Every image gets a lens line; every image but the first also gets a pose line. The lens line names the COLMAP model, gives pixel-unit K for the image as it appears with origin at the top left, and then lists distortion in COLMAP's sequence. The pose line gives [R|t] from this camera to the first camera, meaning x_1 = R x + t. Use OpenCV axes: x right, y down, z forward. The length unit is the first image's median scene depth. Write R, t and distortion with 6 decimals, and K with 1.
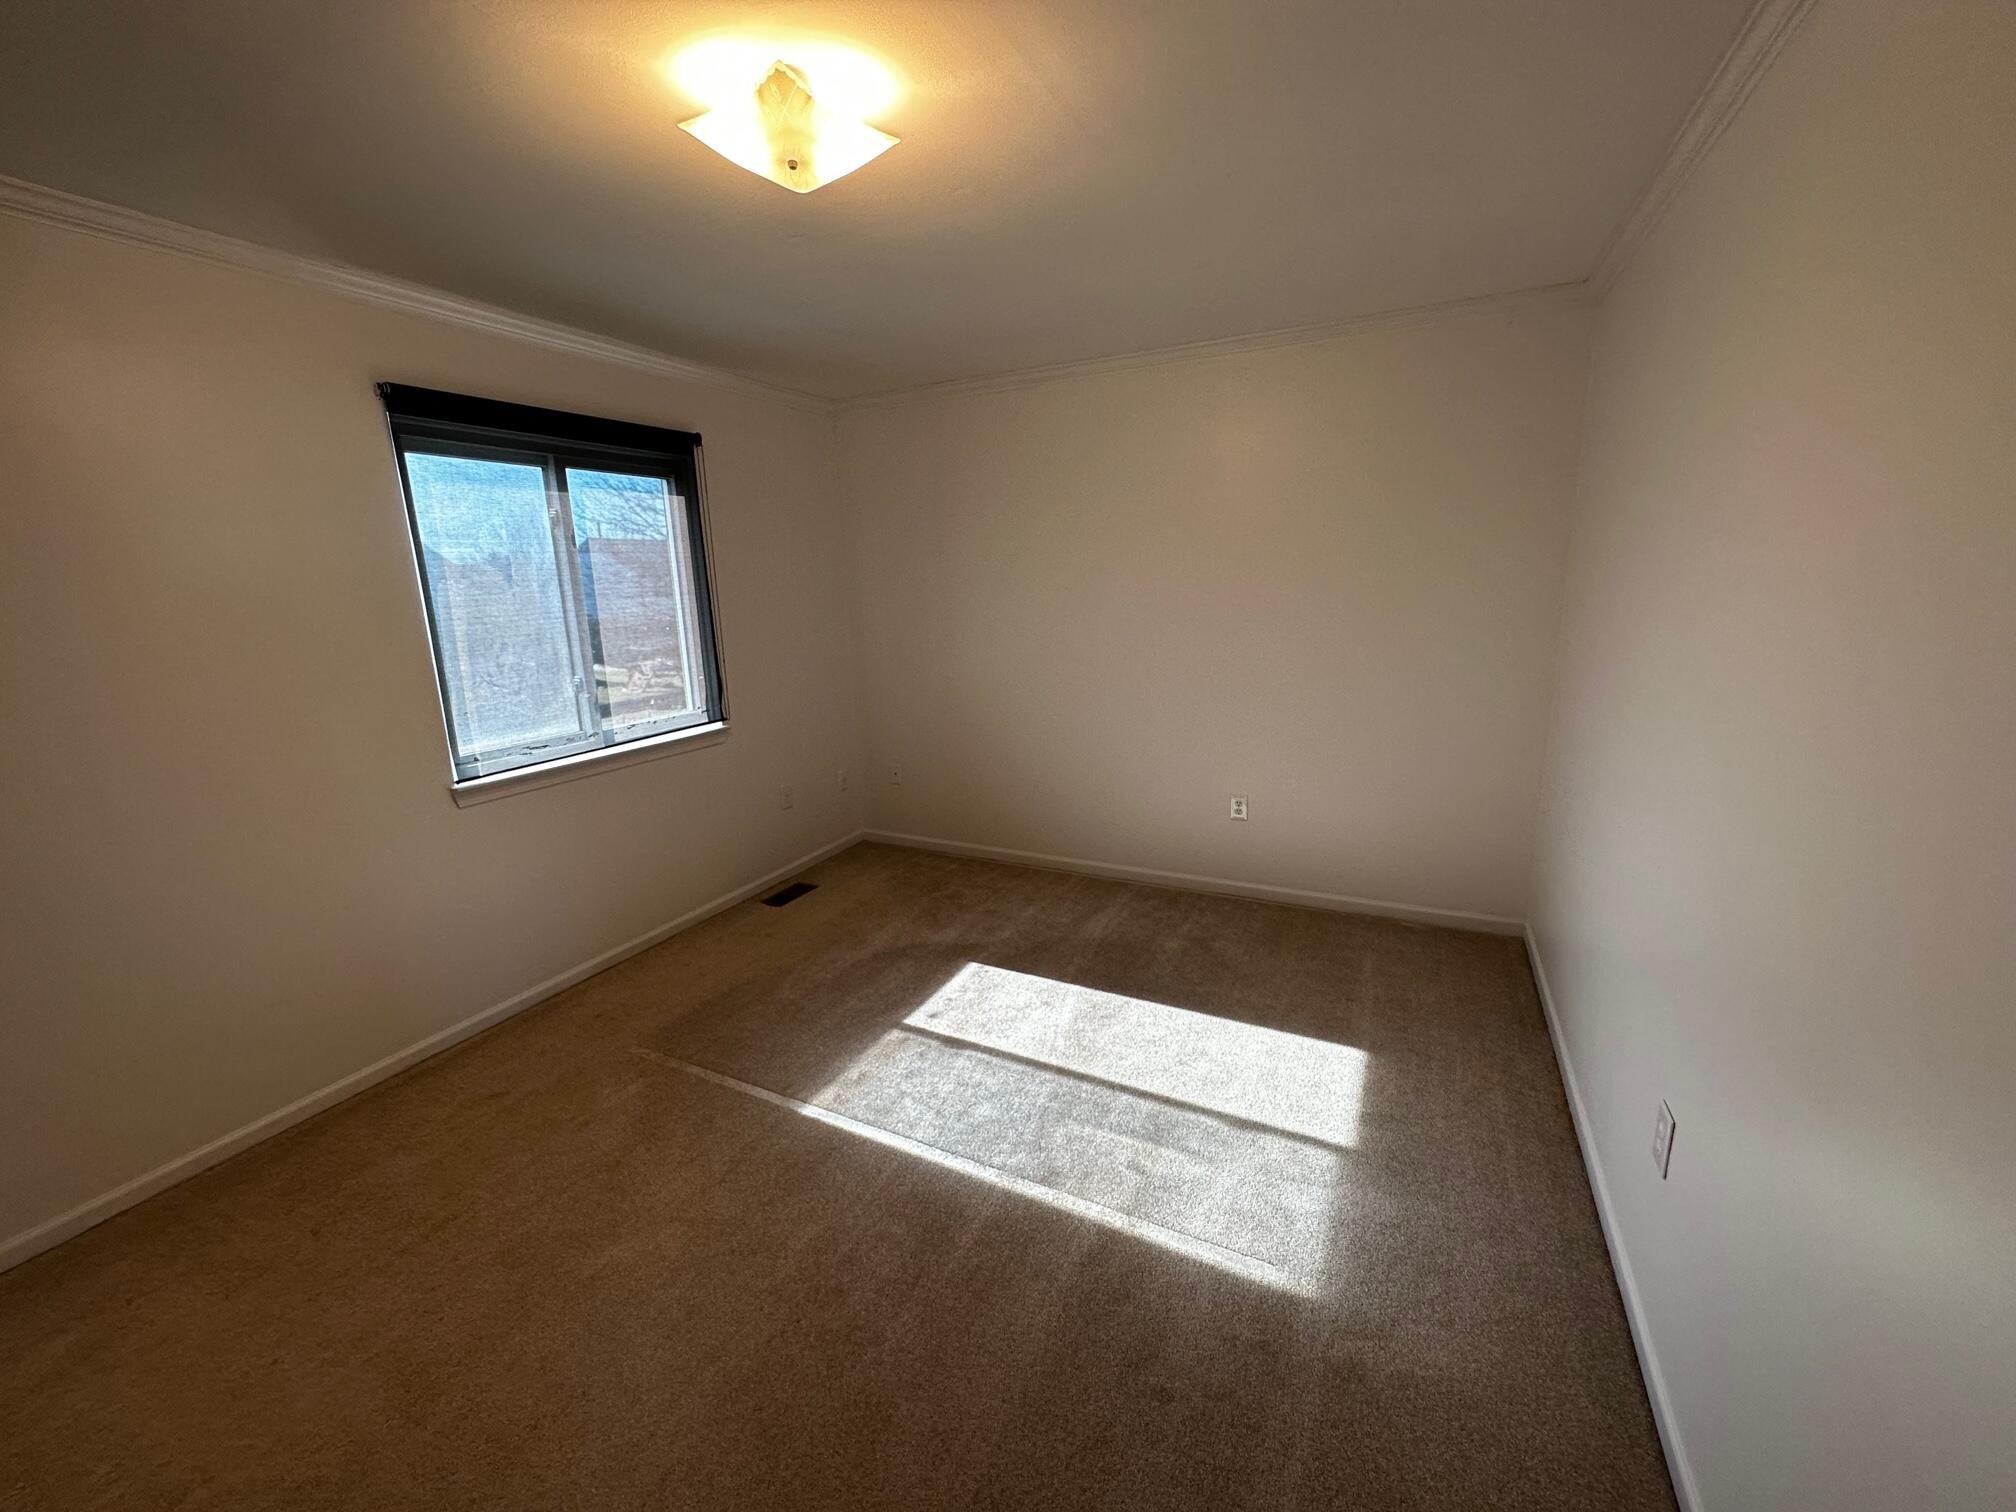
lens RADIAL K [[806.6, 0, 1007.0], [0, 806.6, 756.9], [0, 0, 1]] dist [-0.000037, -0.000390]
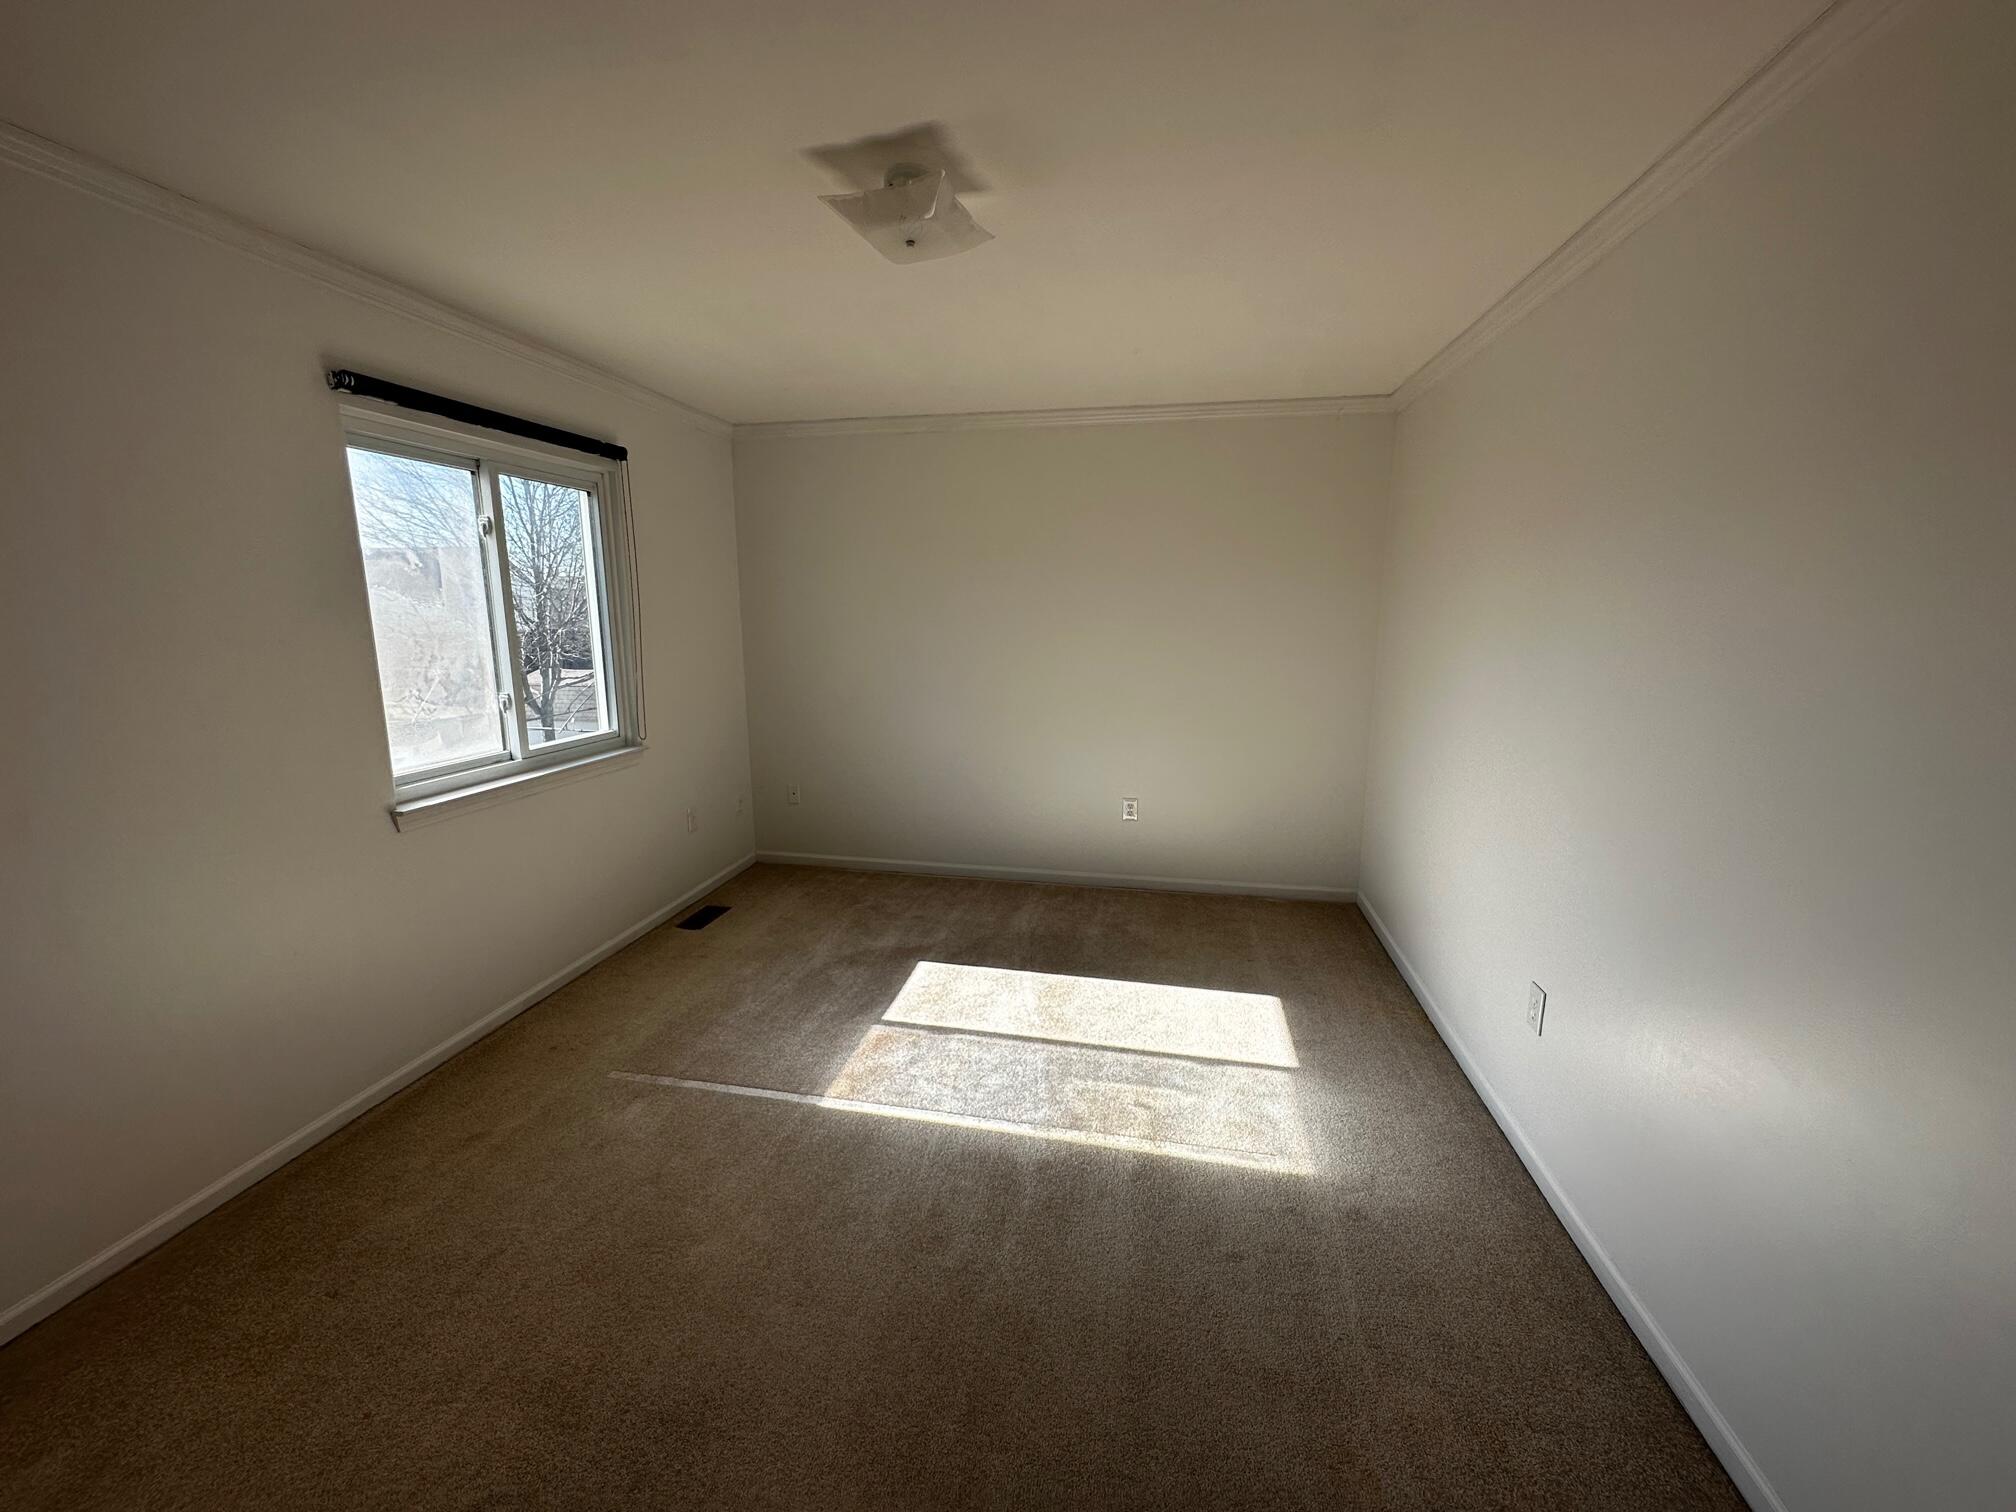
lens RADIAL K [[806.6, 0, 1005.9], [0, 806.6, 756.7], [0, 0, 1]] dist [-0.000037, -0.000390]
pose [[0.960863, -0.018721, 0.276389, -0.252114], [0.028840, 0.999052, -0.032594, 0.024797], [-0.275517, 0.039289, 0.960493, -0.069569]]
